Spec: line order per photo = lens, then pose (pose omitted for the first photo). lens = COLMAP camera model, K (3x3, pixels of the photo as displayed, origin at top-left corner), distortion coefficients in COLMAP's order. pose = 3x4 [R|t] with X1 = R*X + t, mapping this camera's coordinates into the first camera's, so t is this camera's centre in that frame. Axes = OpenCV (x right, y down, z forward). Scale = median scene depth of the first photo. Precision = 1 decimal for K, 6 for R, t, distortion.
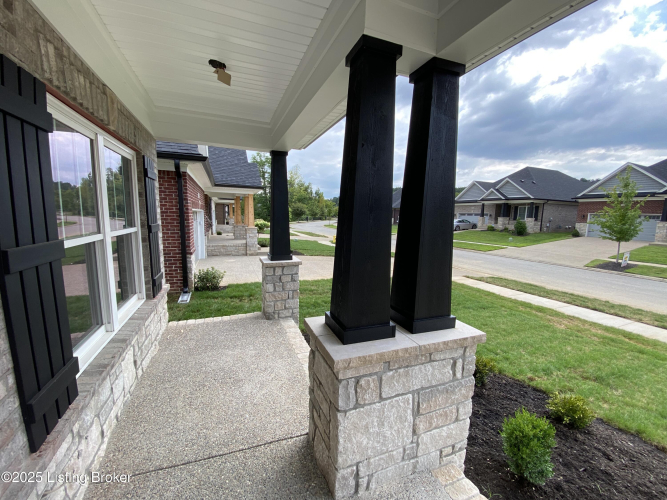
lens RADIAL K [[270.8, 0, 331.9], [0, 270.8, 250.5], [0, 0, 1]] dist [0.027003, -0.024700]
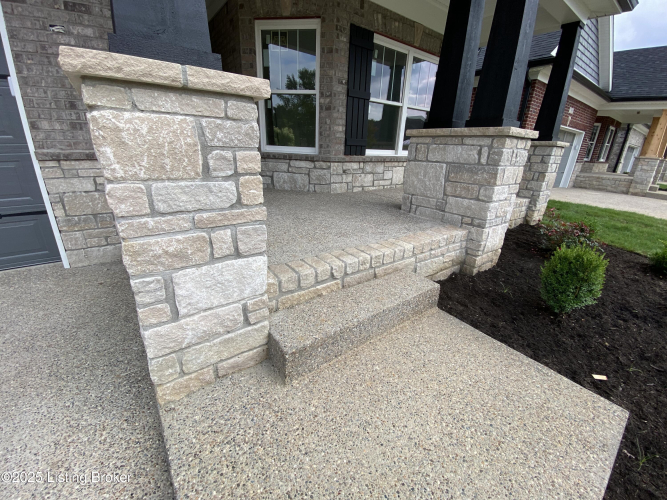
lens RADIAL K [[270.8, 0, 331.9], [0, 270.8, 250.5], [0, 0, 1]] dist [0.027003, -0.024700]
pose [[0.254410, 0.325621, -0.910629, 1.701711], [-0.164861, 0.942432, 0.290935, 0.620757], [0.952941, 0.076110, 0.293447, -0.096885]]
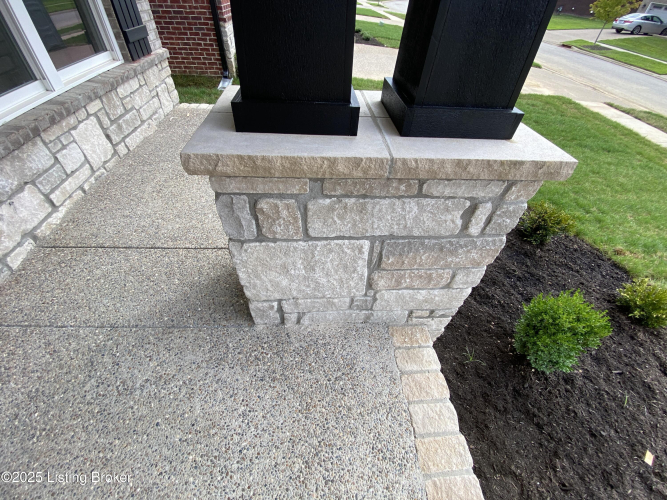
lens RADIAL K [[270.8, 0, 331.9], [0, 270.8, 250.5], [0, 0, 1]] dist [0.027003, -0.024700]
pose [[0.953518, 0.228324, -0.196650, 0.318124], [-0.066251, 0.795472, 0.602358, 0.187587], [0.293962, -0.561331, 0.773624, 0.487544]]
